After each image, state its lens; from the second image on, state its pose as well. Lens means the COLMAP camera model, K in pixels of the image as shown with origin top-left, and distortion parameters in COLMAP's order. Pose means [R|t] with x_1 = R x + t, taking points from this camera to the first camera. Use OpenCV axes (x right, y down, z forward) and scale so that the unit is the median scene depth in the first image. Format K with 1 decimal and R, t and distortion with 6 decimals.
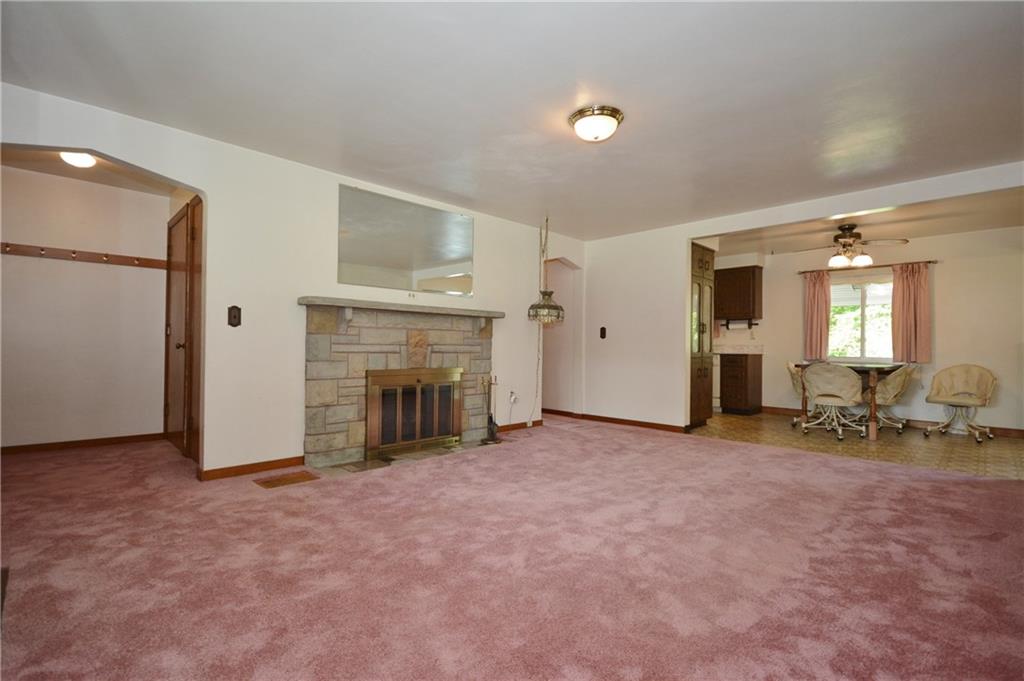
lens RADIAL K [[470.0, 0, 514.4], [0, 470.0, 344.4], [0, 0, 1]] dist [-0.002916, -0.000950]
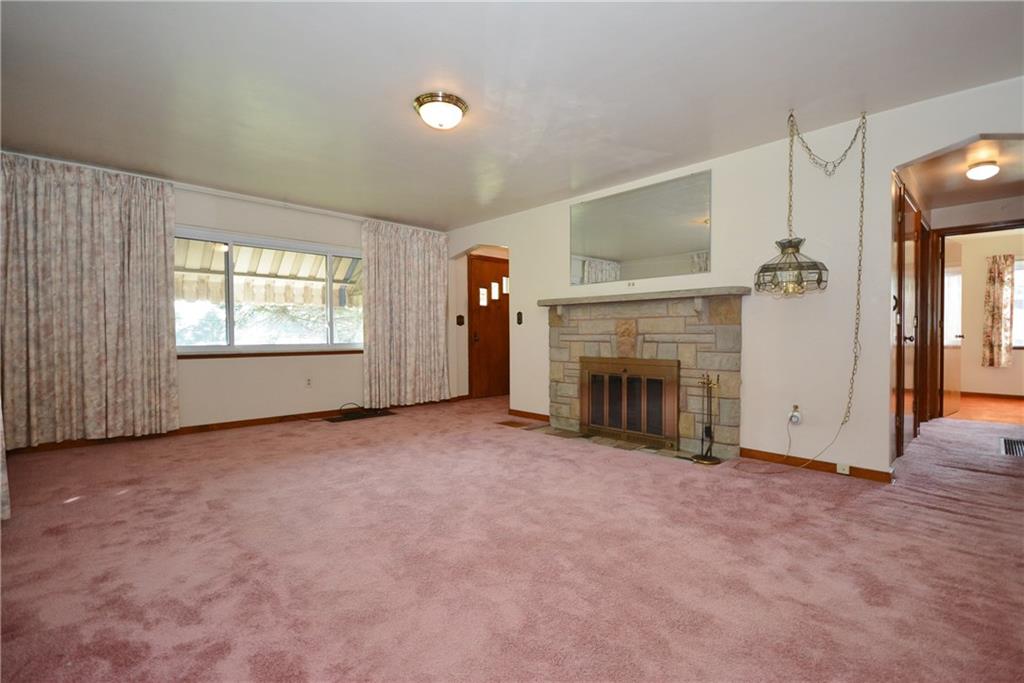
lens RADIAL K [[470.0, 0, 514.4], [0, 470.0, 345.4], [0, 0, 1]] dist [-0.002916, -0.000950]
pose [[-0.027463, 0.013262, -0.999535, 0.812313], [0.007752, 0.999885, 0.013053, 0.010179], [0.999593, -0.007390, -0.027563, 0.815087]]
